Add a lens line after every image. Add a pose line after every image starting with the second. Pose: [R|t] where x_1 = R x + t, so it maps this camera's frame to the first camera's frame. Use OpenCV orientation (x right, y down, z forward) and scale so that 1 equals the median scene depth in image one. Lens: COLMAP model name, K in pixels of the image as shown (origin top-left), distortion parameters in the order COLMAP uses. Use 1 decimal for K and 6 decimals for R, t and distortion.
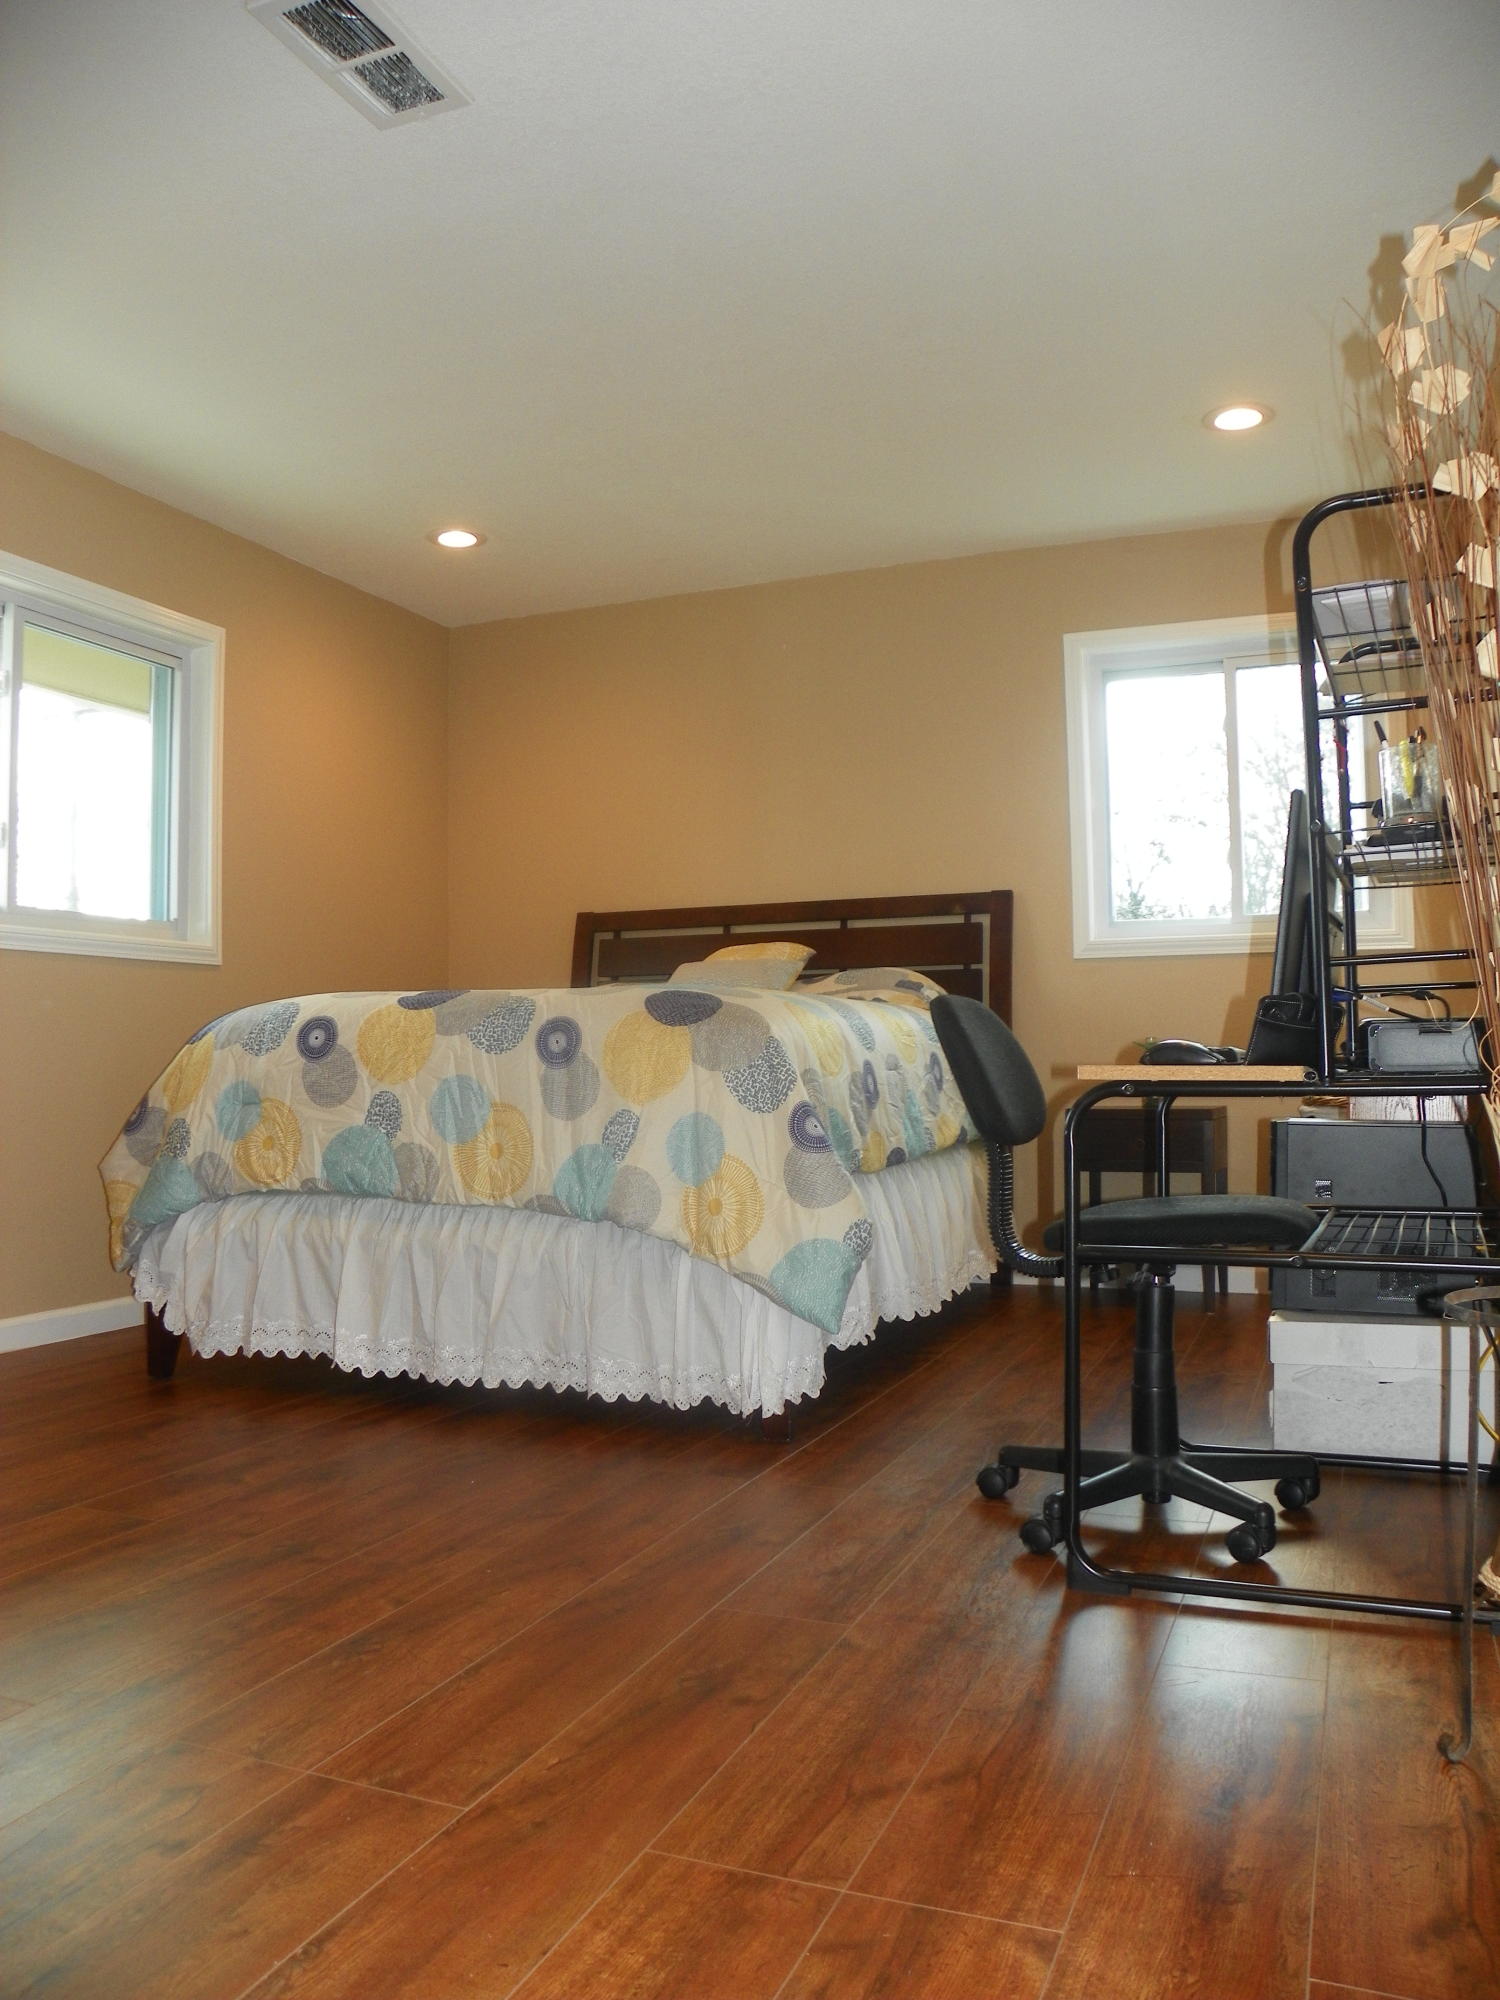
lens RADIAL K [[1526.0, 0, 749.2], [0, 1526.0, 1013.2], [0, 0, 1]] dist [-0.151366, 0.092877]
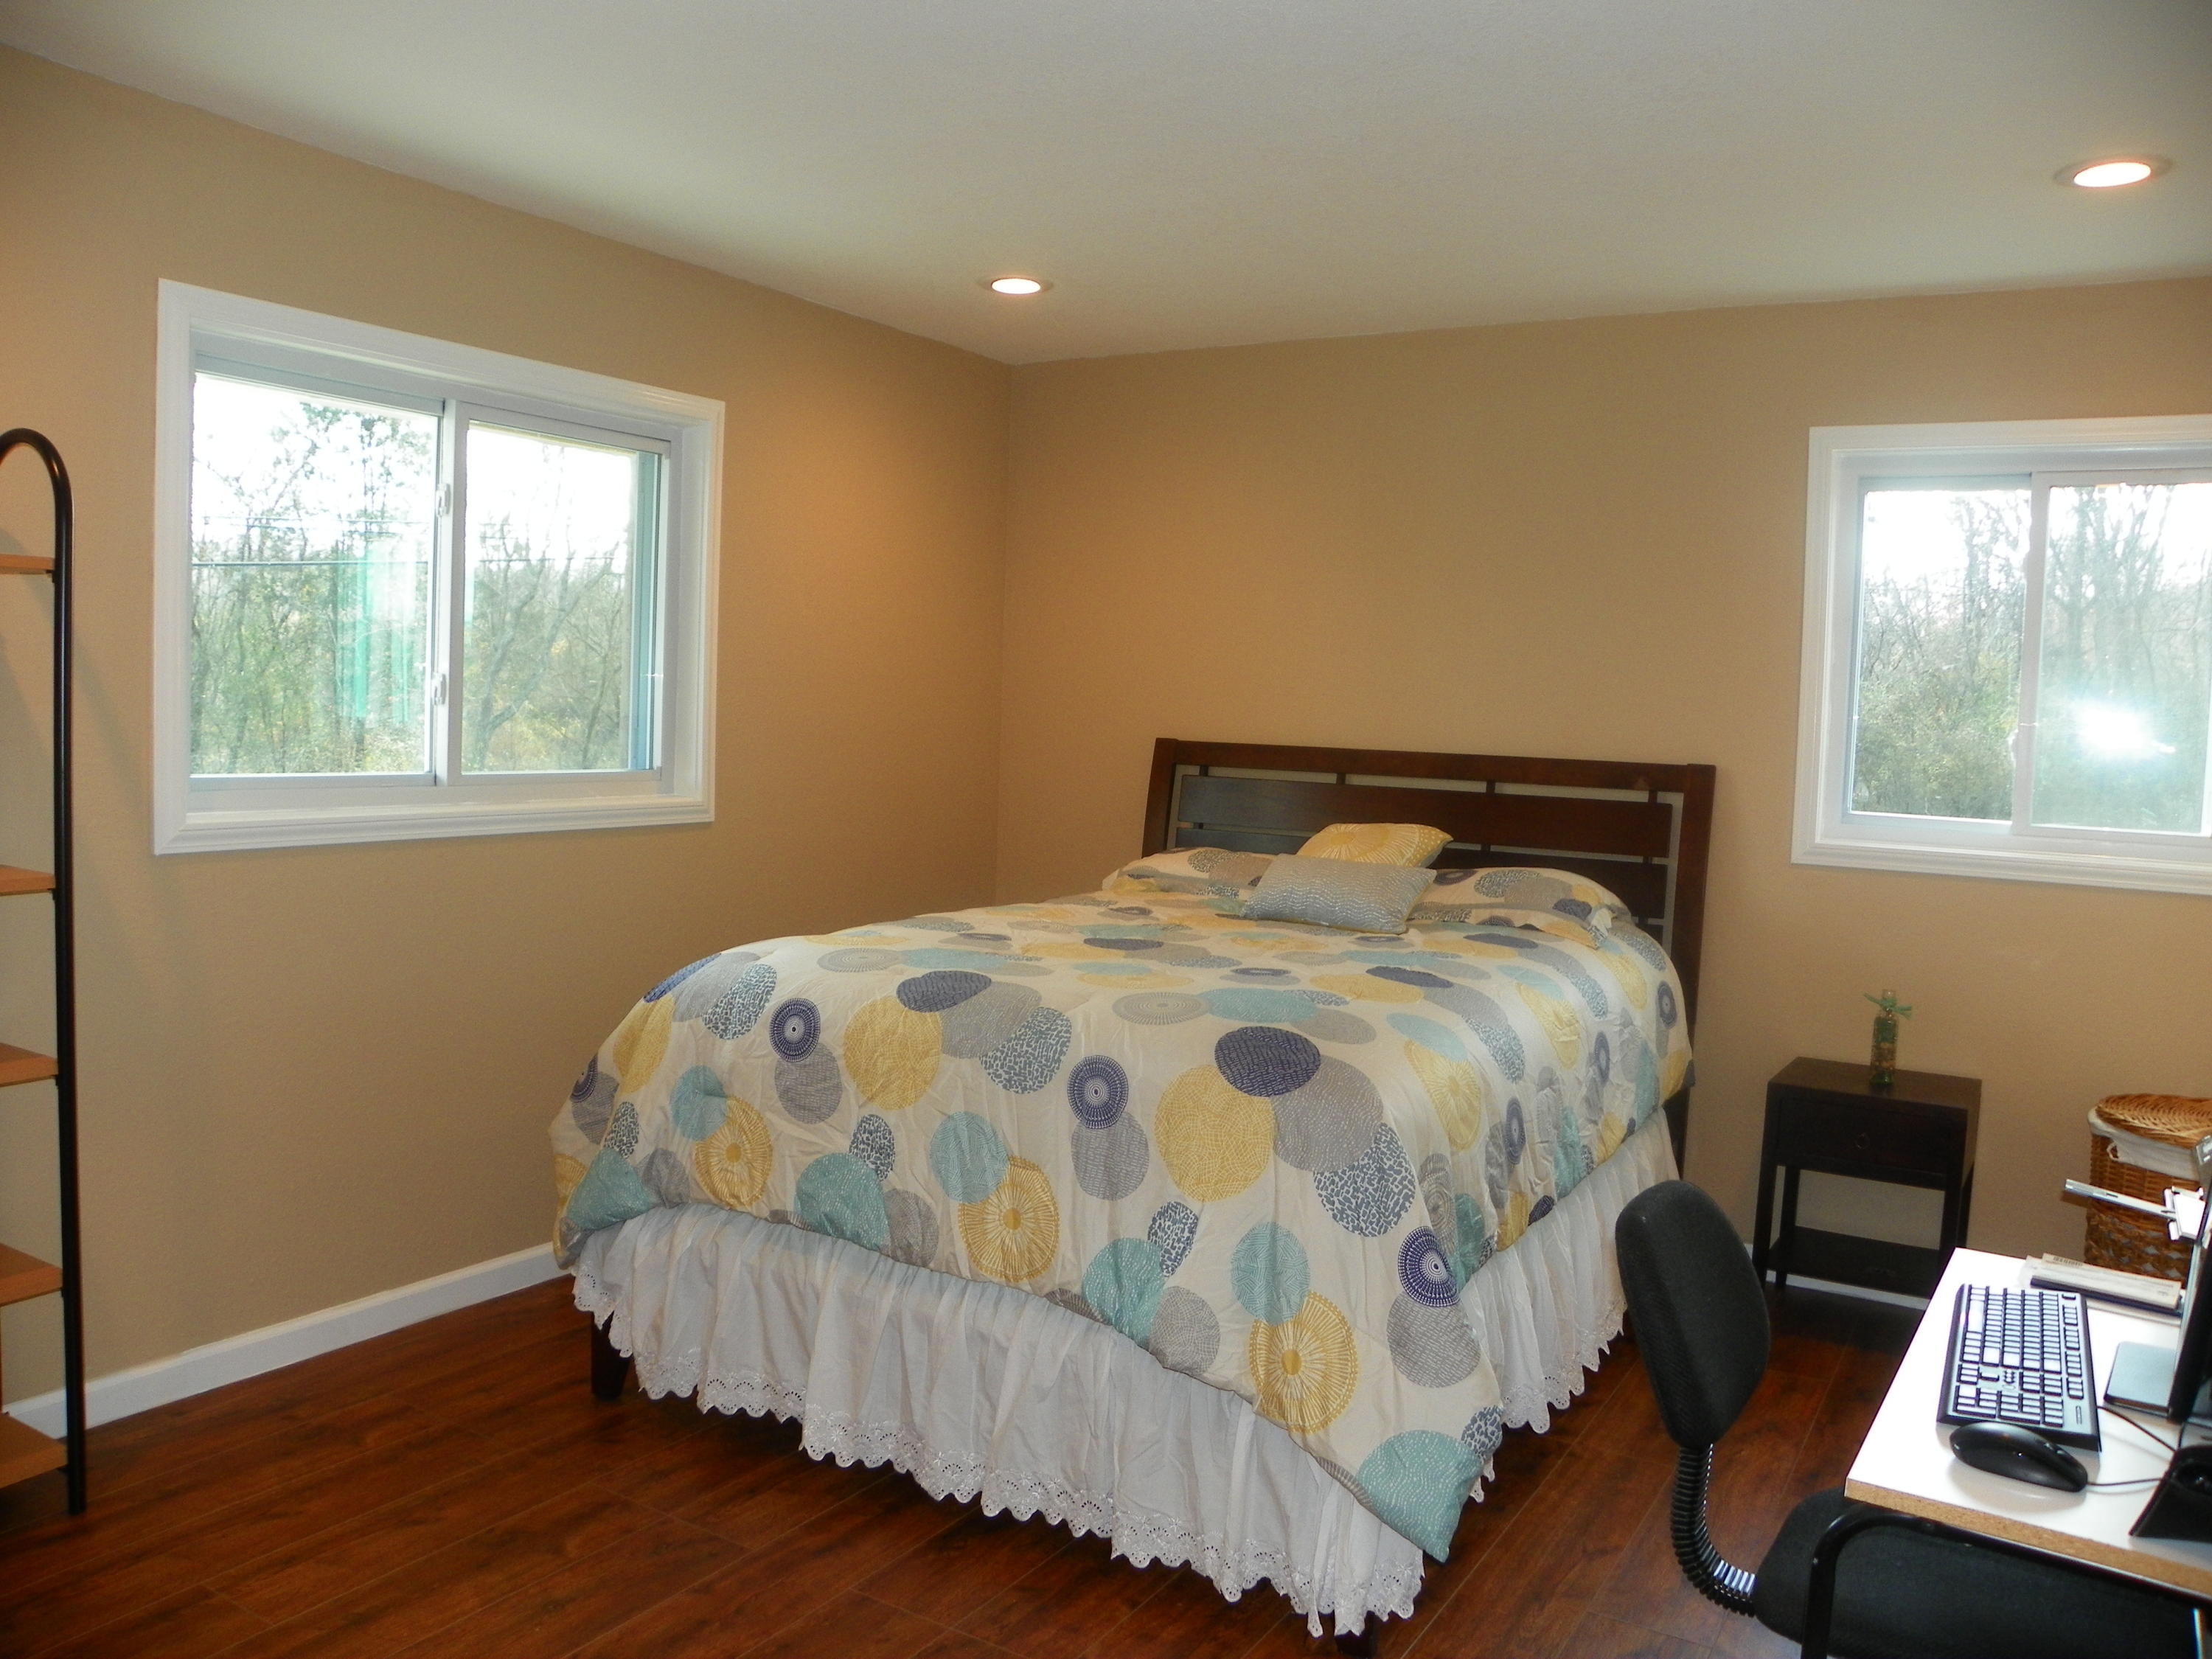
lens RADIAL K [[1687.7, 0, 1086.5], [0, 1687.7, 823.6], [0, 0, 1]] dist [-0.151366, 0.092877]
pose [[0.985196, 0.056547, -0.161835, -0.003998], [-0.040387, 0.994020, 0.101460, -0.185140], [0.166604, -0.093422, 0.981588, 0.187444]]
